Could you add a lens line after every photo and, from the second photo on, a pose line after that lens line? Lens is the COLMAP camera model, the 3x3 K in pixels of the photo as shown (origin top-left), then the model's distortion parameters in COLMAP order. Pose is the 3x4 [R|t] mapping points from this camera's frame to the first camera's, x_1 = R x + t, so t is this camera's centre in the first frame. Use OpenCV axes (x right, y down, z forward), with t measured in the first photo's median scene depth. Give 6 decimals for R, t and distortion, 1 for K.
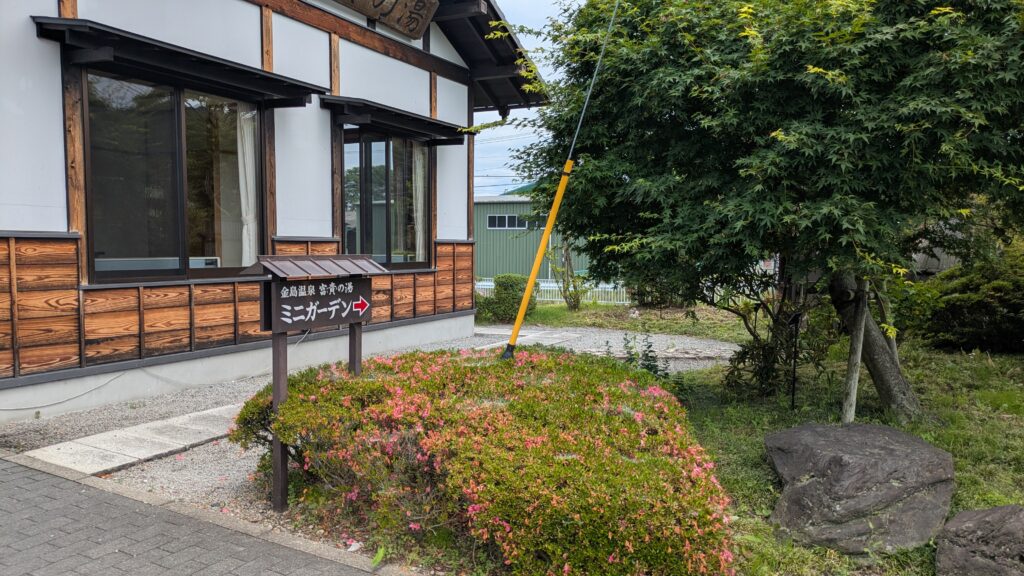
lens RADIAL K [[748.1, 0, 507.2], [0, 748.1, 303.1], [0, 0, 1]] dist [0.035590, -0.013792]
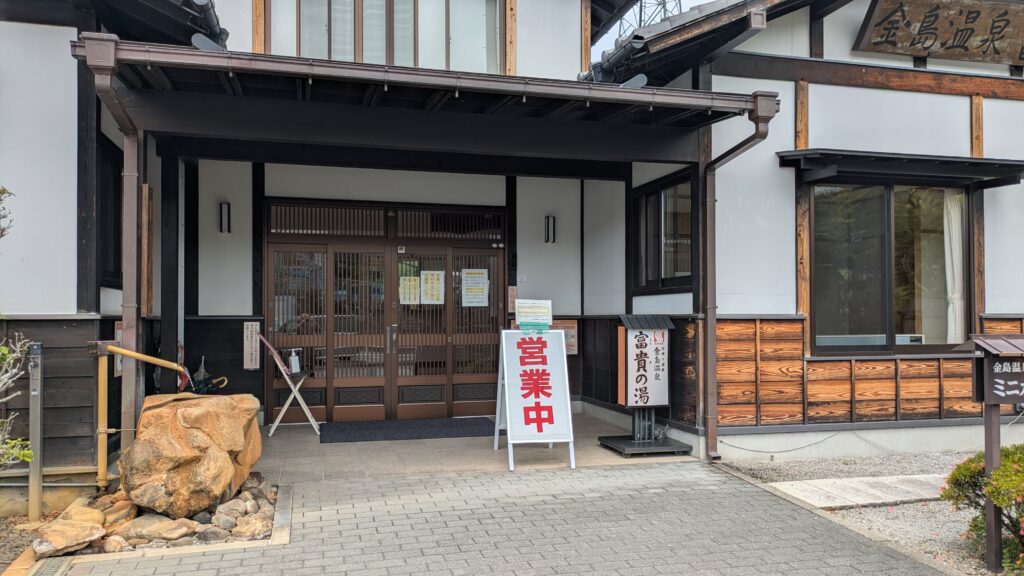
lens RADIAL K [[748.1, 0, 507.2], [0, 748.1, 303.1], [0, 0, 1]] dist [0.035590, -0.013792]
pose [[0.655207, -0.025569, -0.755016, 0.047449], [-0.050556, 0.995703, -0.077592, 0.008761], [0.753756, 0.089010, 0.651099, -0.176078]]
